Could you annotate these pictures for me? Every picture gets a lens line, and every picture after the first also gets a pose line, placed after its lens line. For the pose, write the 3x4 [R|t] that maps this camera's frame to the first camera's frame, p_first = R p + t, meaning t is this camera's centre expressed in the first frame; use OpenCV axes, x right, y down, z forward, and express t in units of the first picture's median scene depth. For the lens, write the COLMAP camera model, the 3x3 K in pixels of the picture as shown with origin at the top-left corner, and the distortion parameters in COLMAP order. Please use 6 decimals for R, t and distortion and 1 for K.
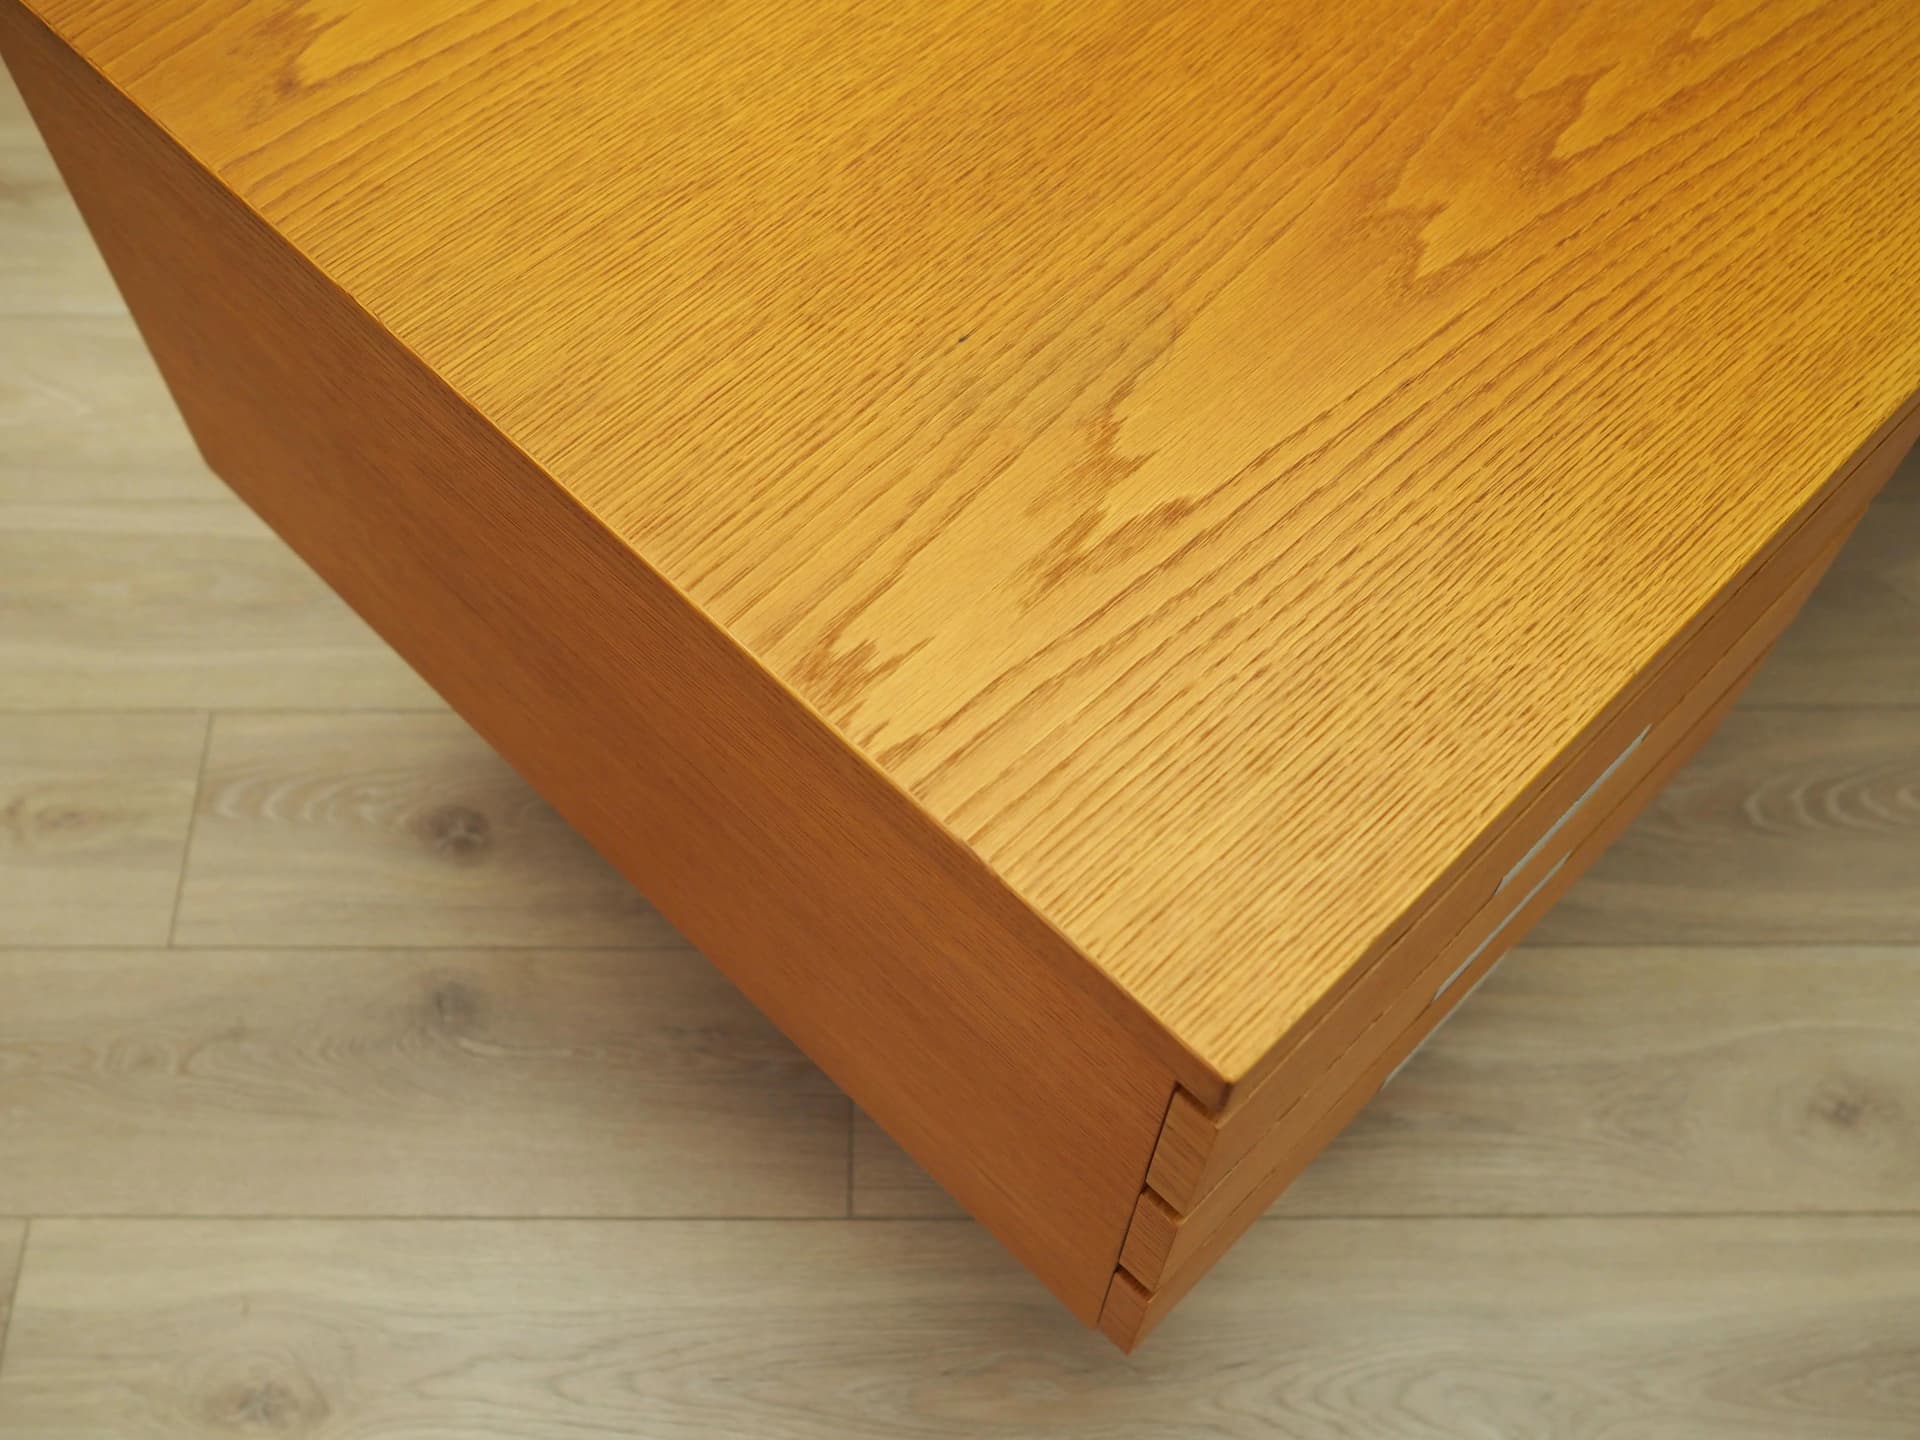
lens RADIAL K [[2022.3, 0, 908.6], [0, 2022.3, 722.8], [0, 0, 1]] dist [-0.020210, 0.000000]
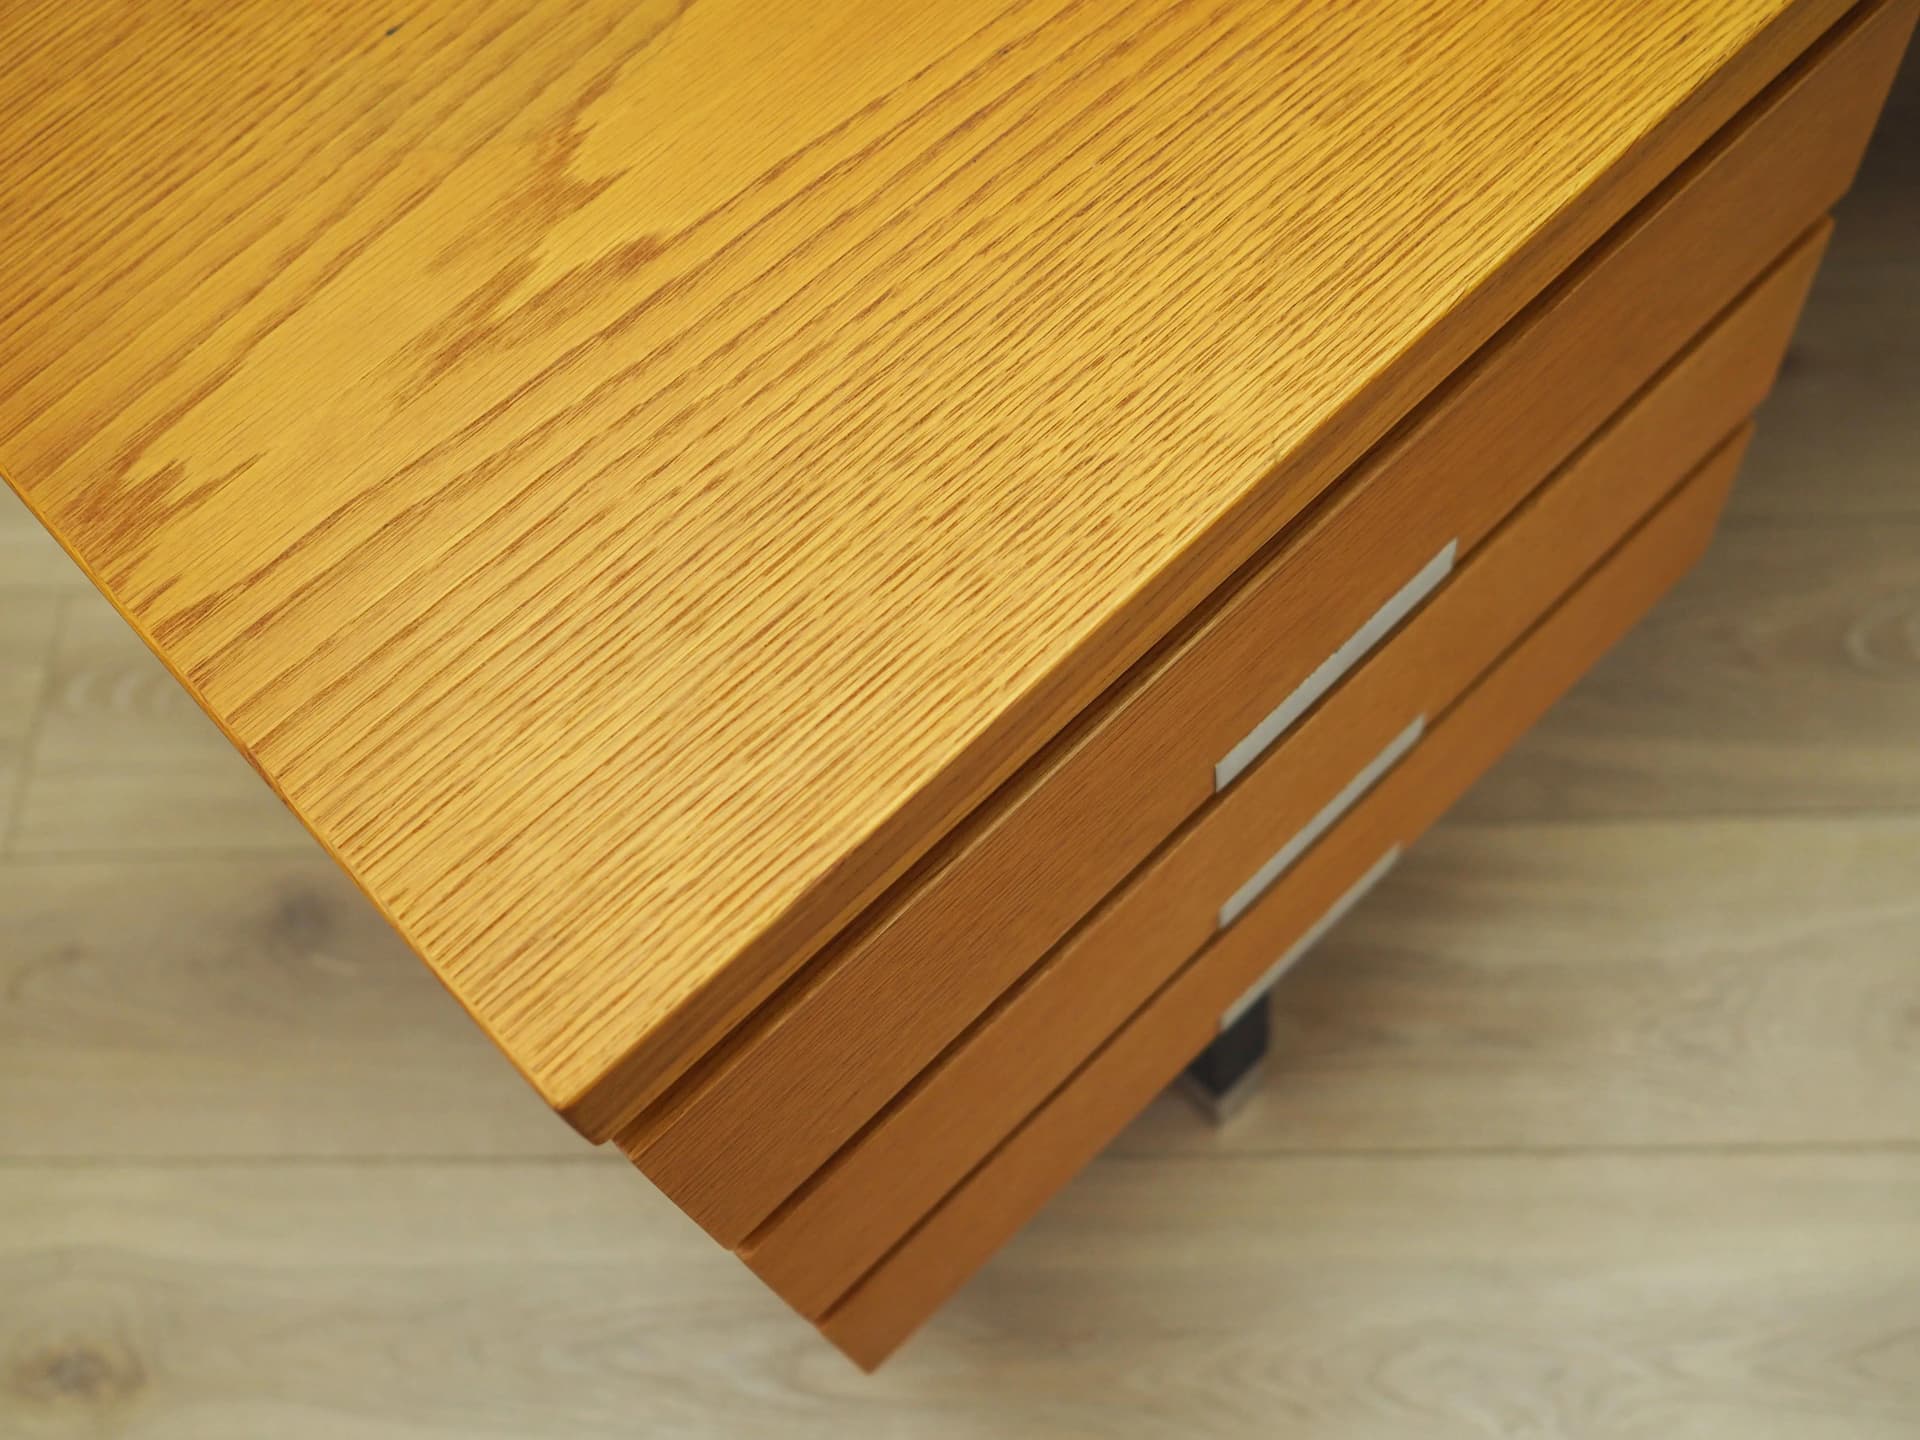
lens RADIAL K [[2061.6, 0, 962.8], [0, 2061.6, 730.1], [0, 0, 1]] dist [-0.024189, 0.000000]
pose [[0.994297, -0.028641, -0.102730, 0.309737], [0.036158, 0.996744, 0.072069, 0.010211], [0.100331, -0.075372, 0.992095, 0.306130]]
